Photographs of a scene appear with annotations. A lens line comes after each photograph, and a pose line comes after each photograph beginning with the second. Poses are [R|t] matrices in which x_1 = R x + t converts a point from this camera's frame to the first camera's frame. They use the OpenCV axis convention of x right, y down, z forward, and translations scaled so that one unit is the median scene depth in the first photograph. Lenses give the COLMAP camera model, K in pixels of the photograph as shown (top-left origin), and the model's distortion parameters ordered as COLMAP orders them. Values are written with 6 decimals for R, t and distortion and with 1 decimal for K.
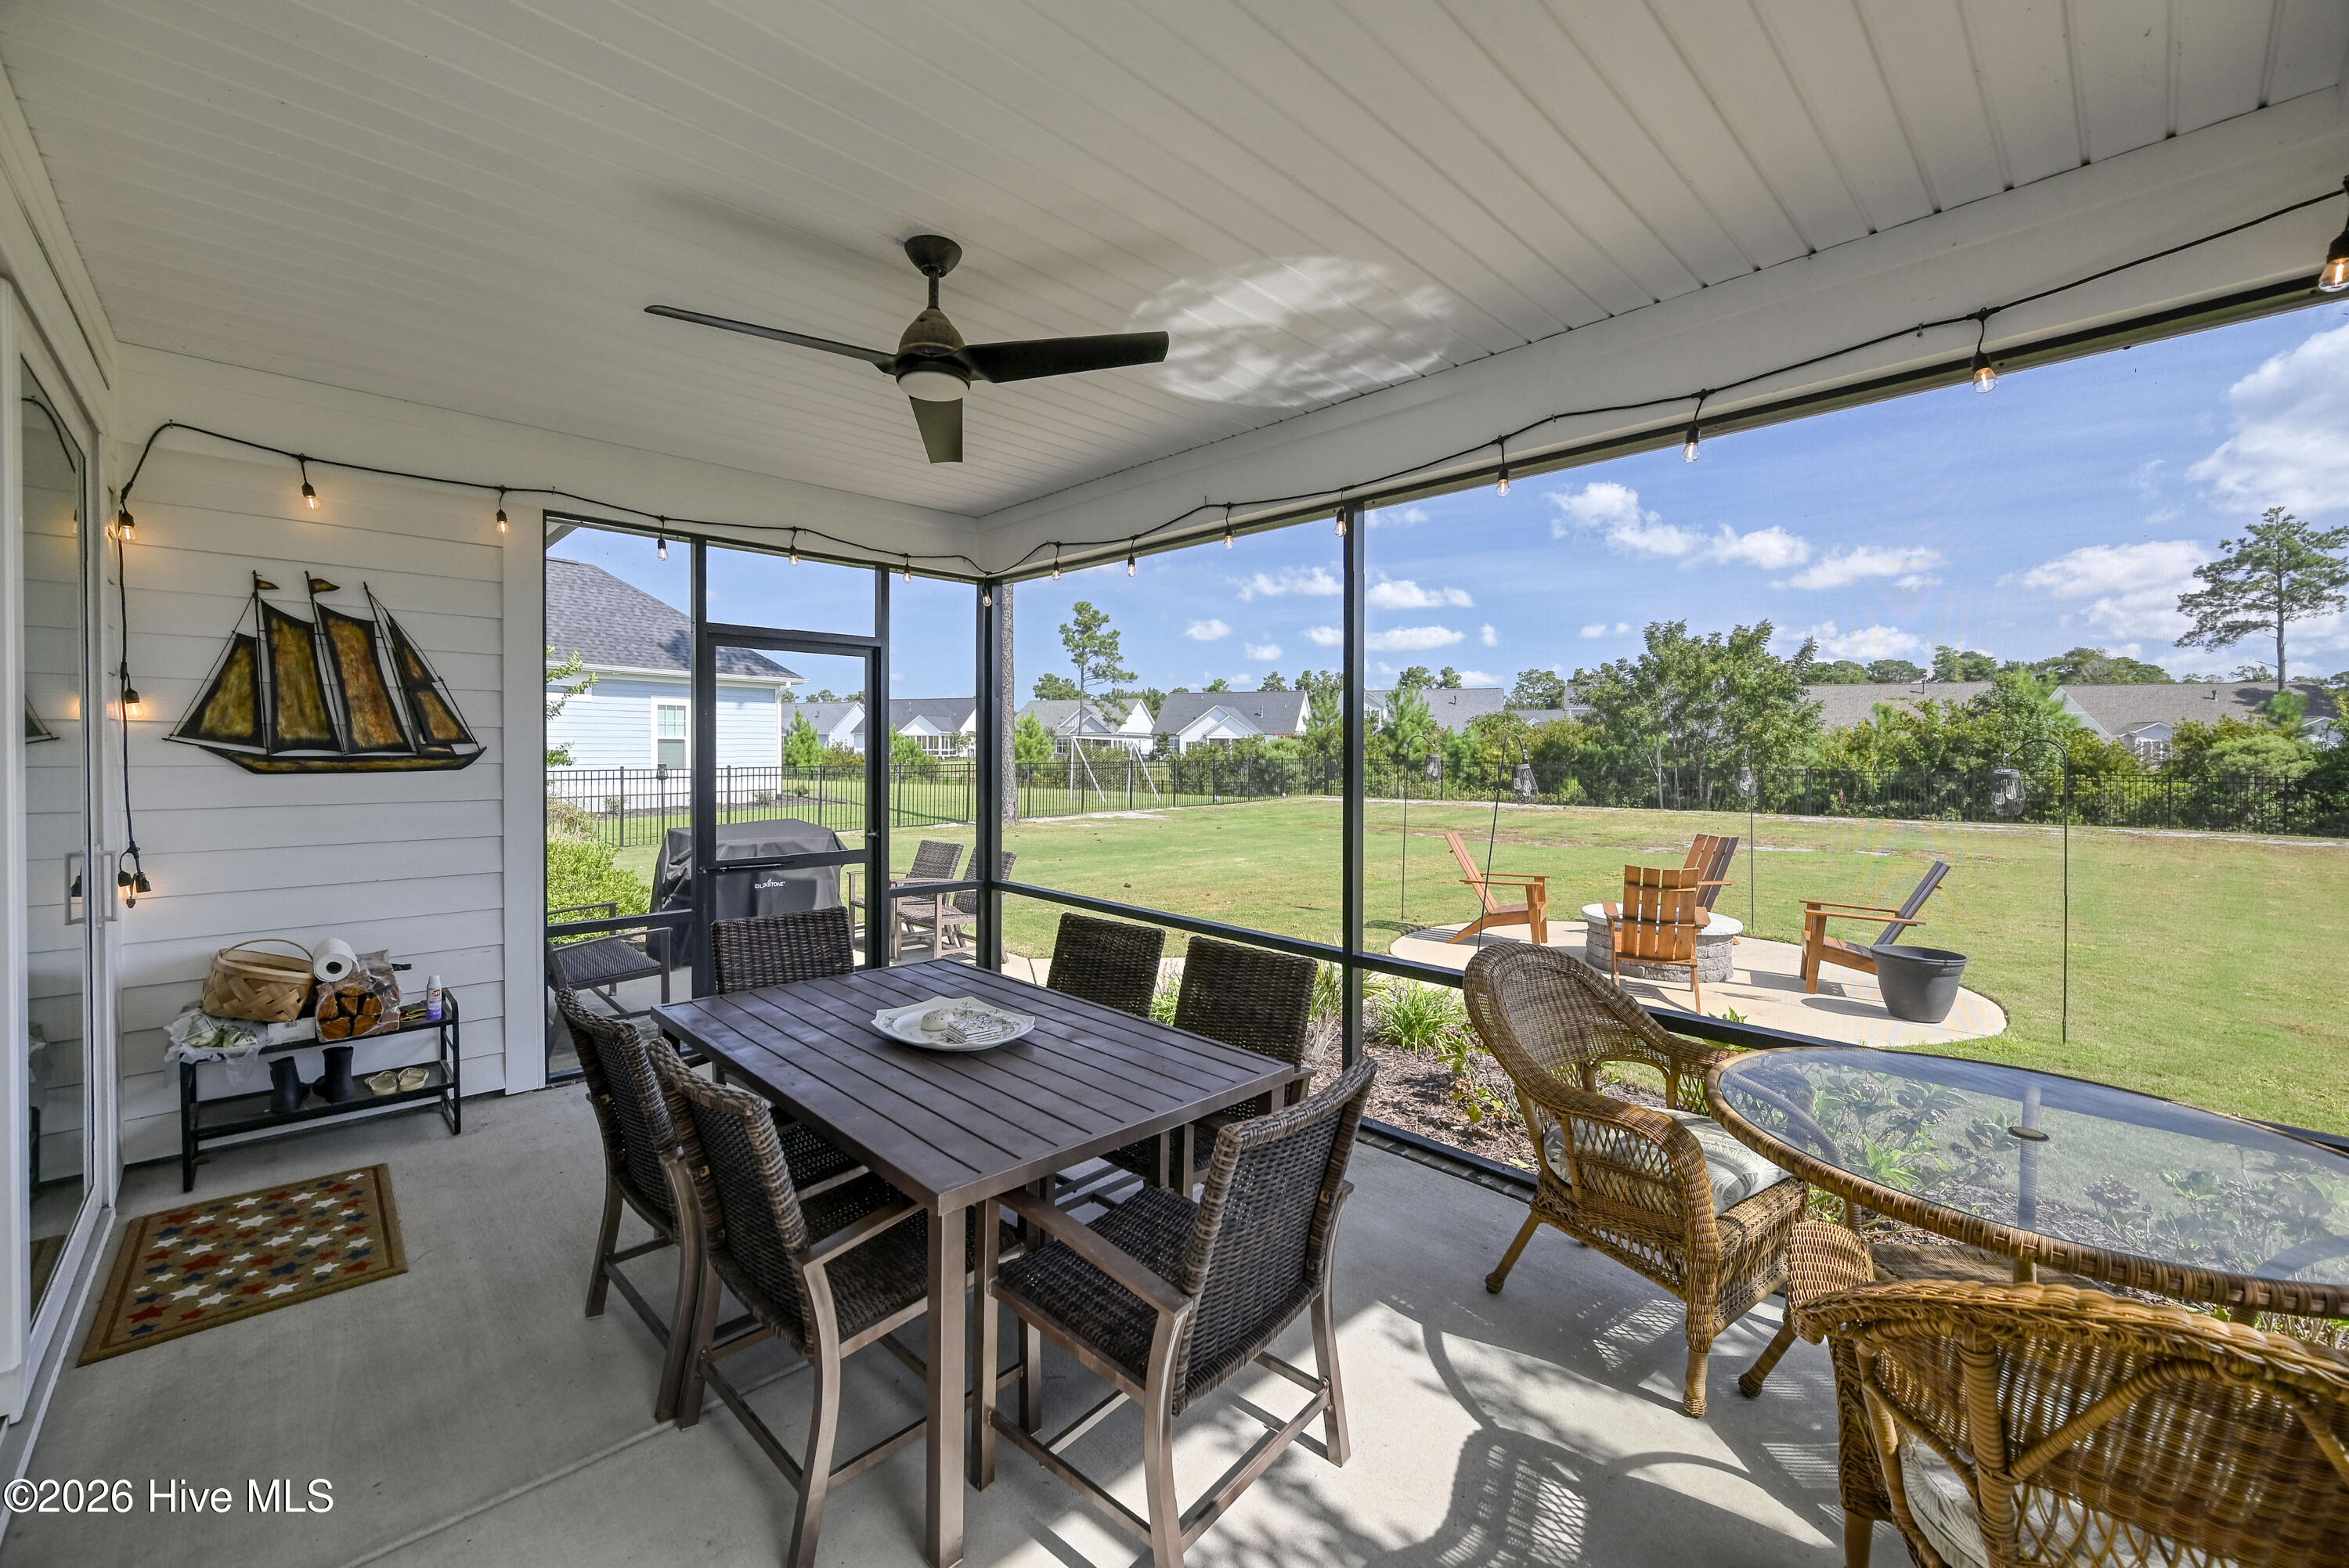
lens RADIAL K [[918.7, 0, 1143.4], [0, 918.7, 758.6], [0, 0, 1]] dist [-0.001440, 0.000302]
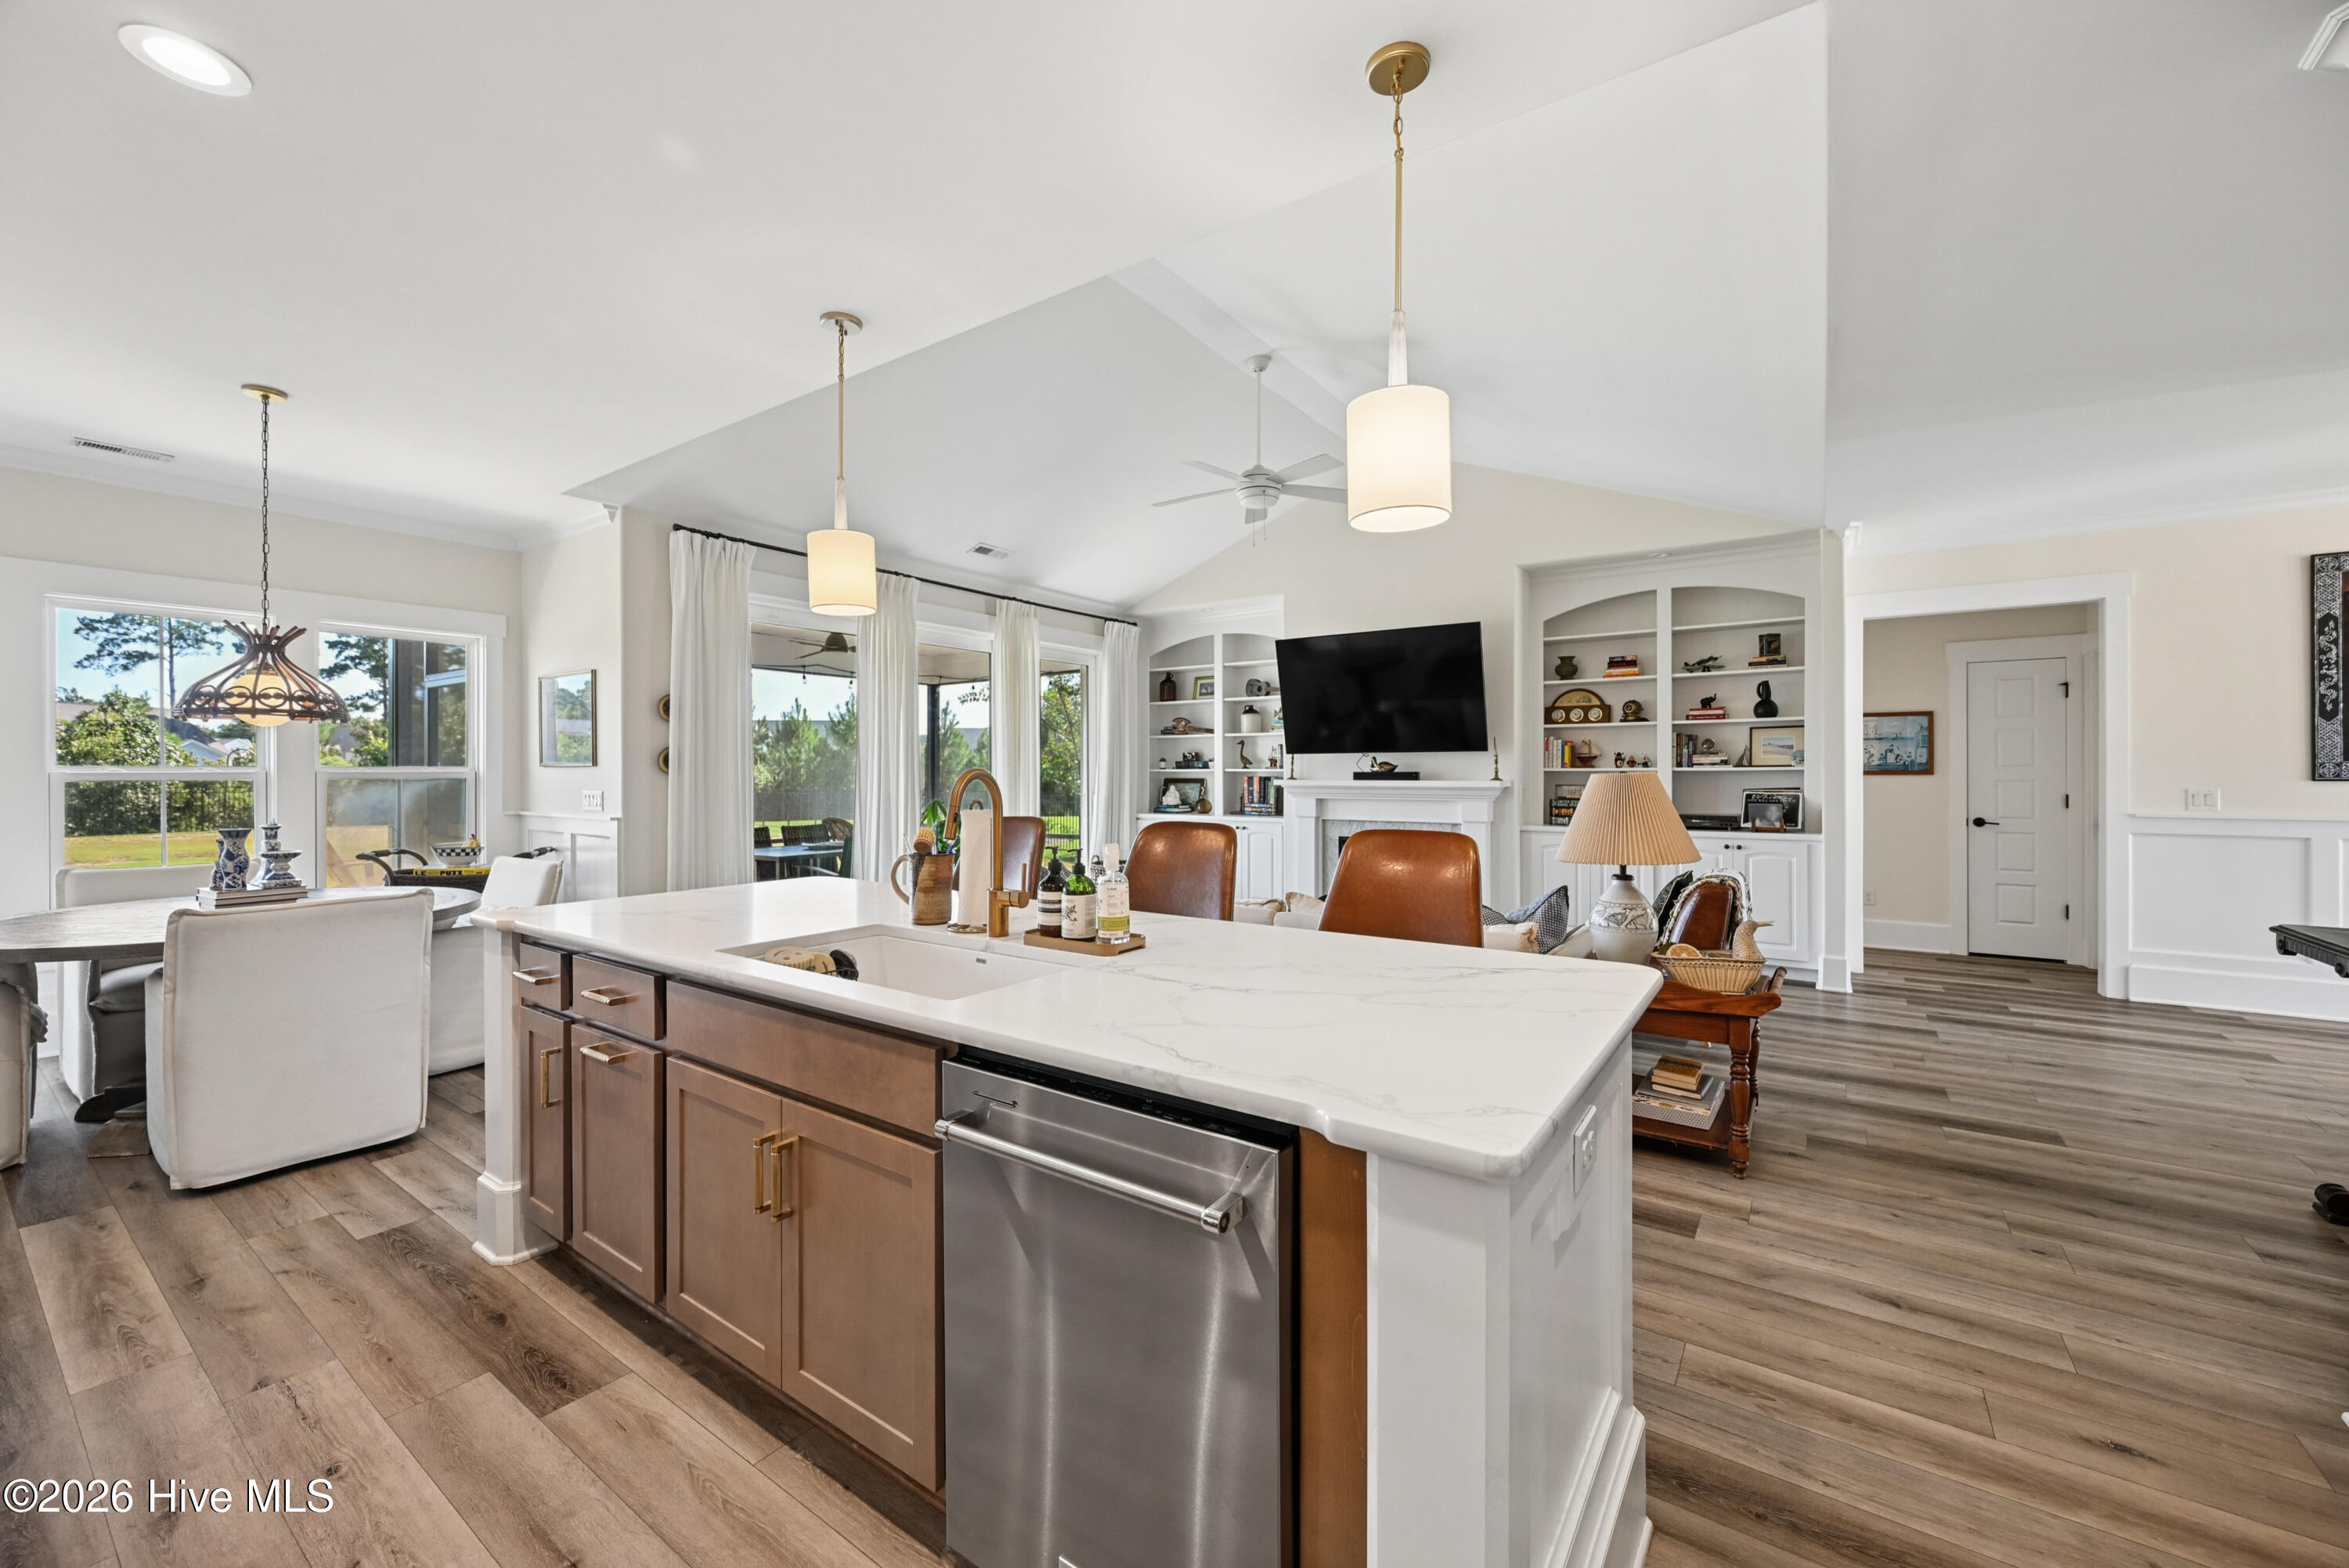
lens RADIAL K [[918.7, 0, 1173.4], [0, 918.7, 769.8], [0, 0, 1]] dist [-0.001440, 0.000302]
pose [[-0.208697, -0.000760, 0.977980, -0.322924], [0.009185, 0.999954, 0.002737, 0.002011], [-0.977937, 0.009554, -0.208680, 0.038198]]
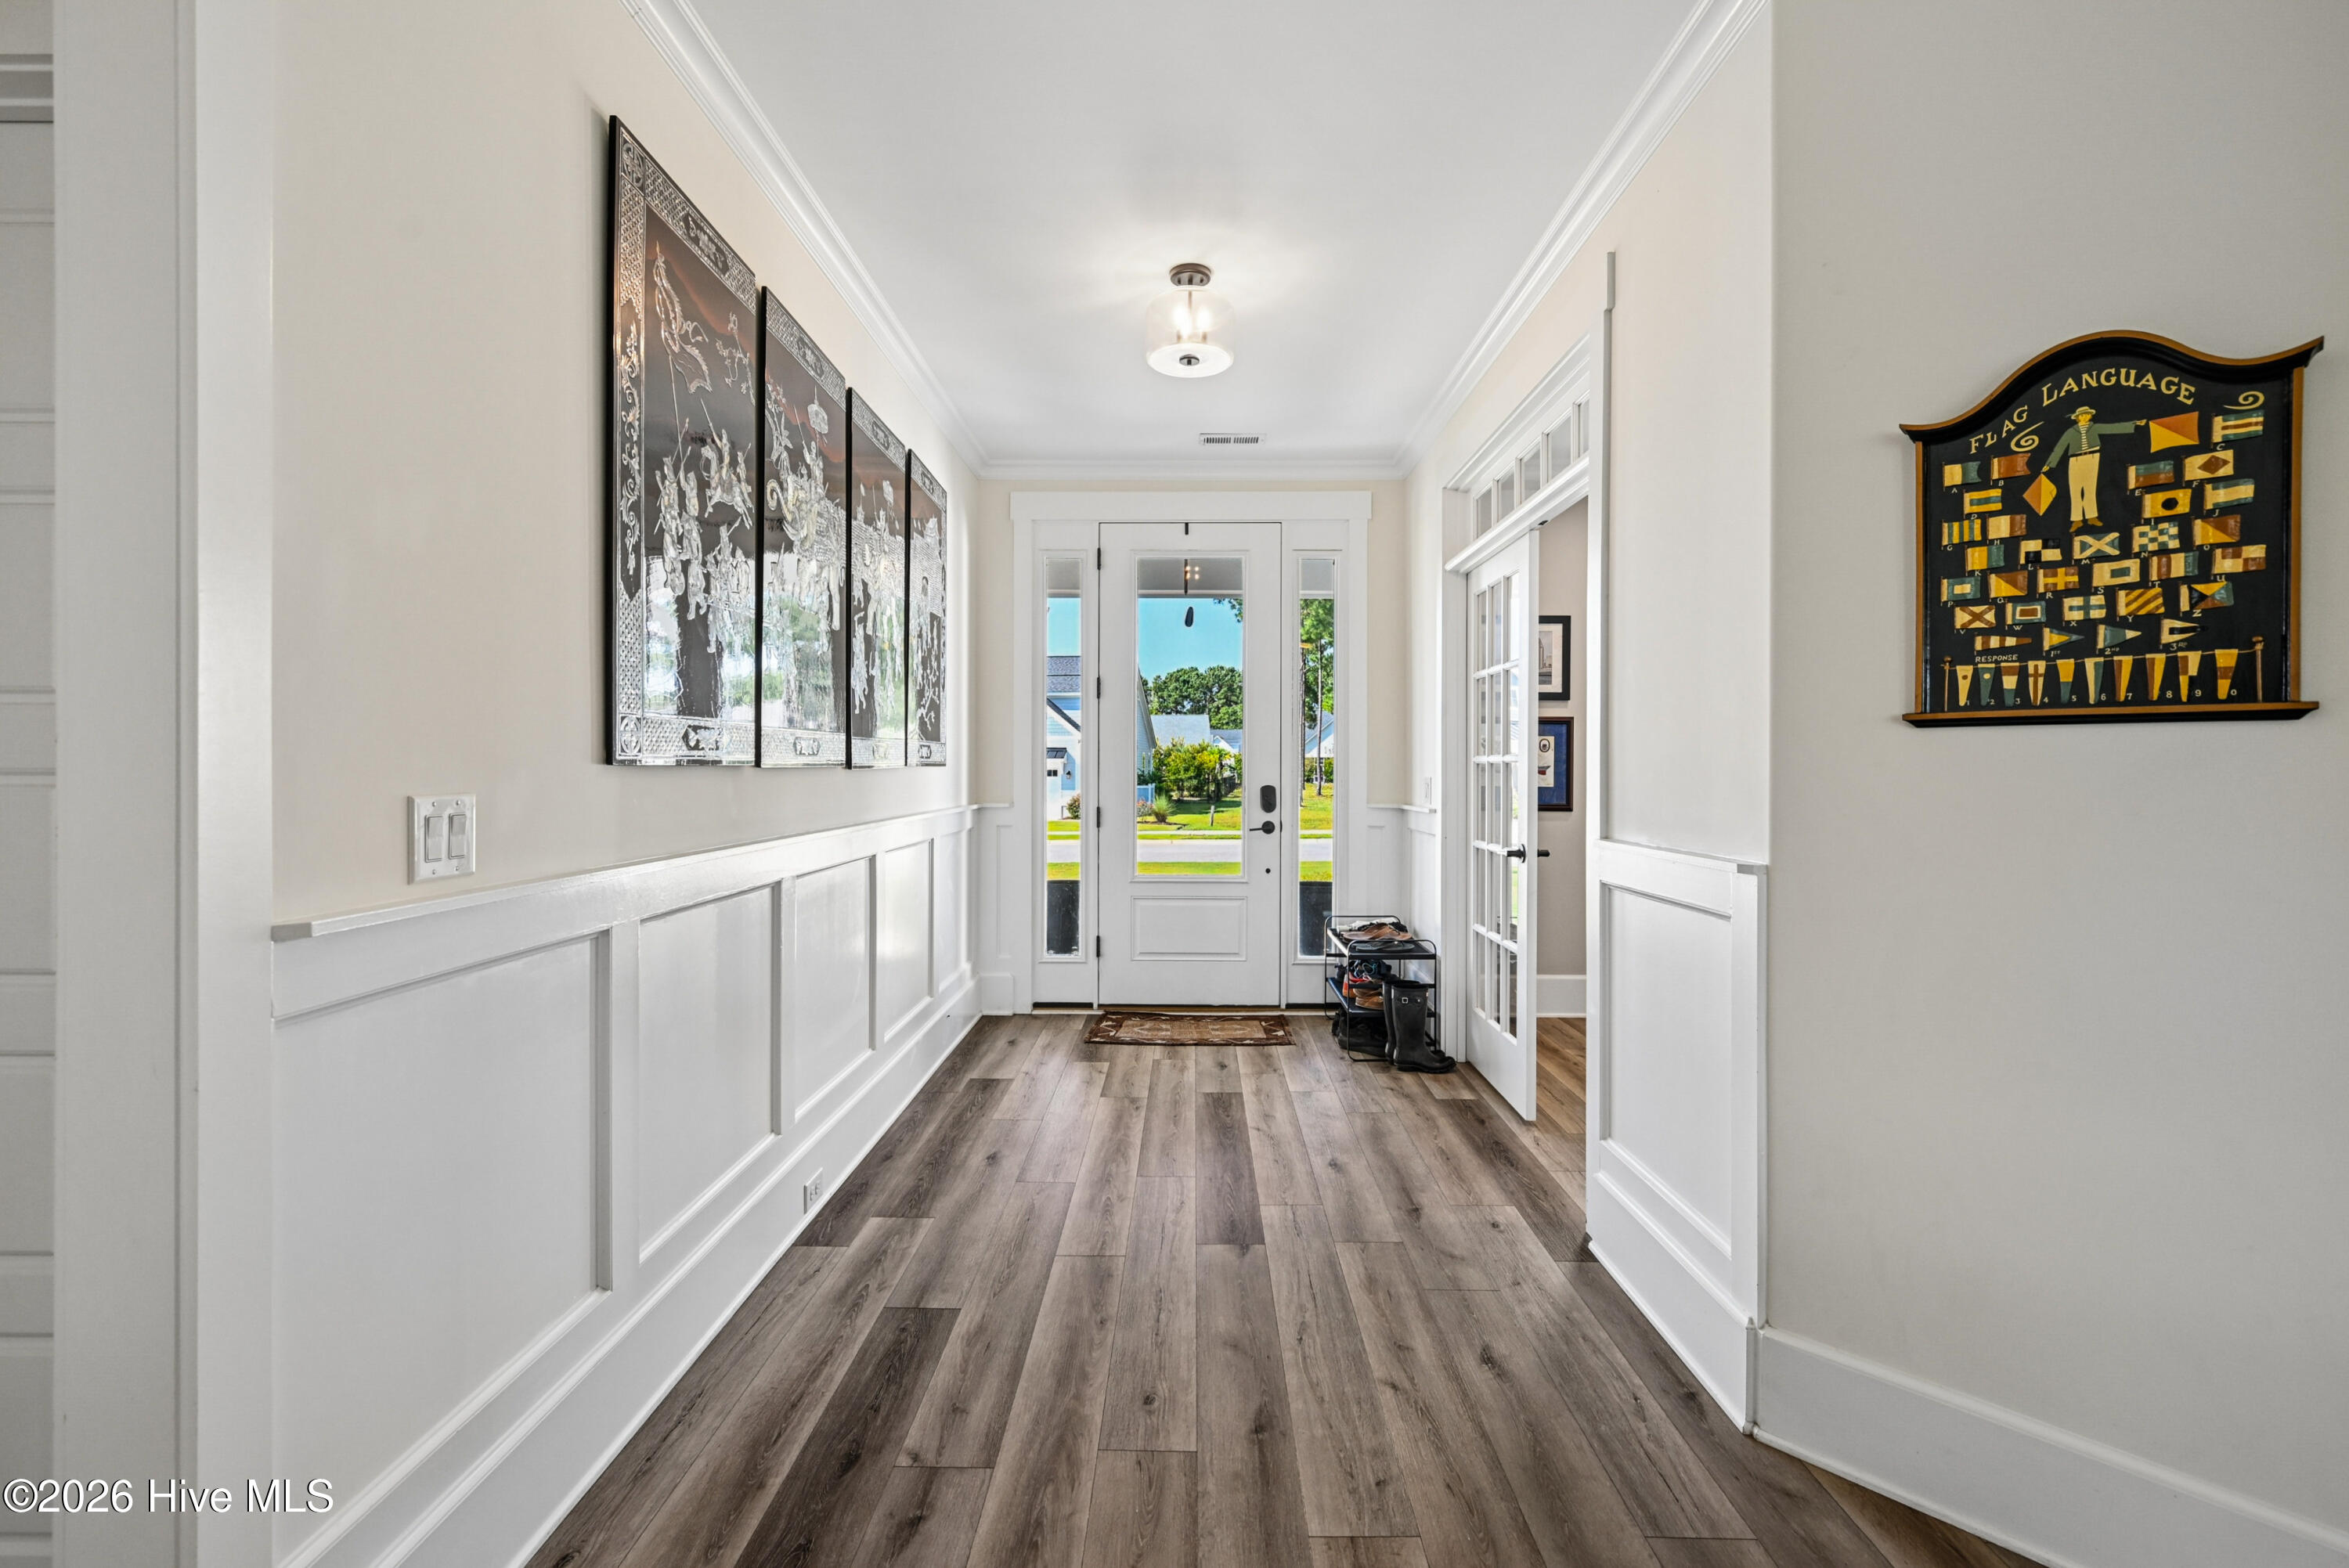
lens RADIAL K [[1010.9, 0, 1192.0], [0, 1010.9, 776.9], [0, 0, 1]] dist [-0.001733, 0.000149]
pose [[-0.692587, -0.000068, -0.721334, -0.181653], [-0.012051, 0.999862, 0.011476, 0.005997], [0.721233, 0.016641, -0.692492, -0.128618]]
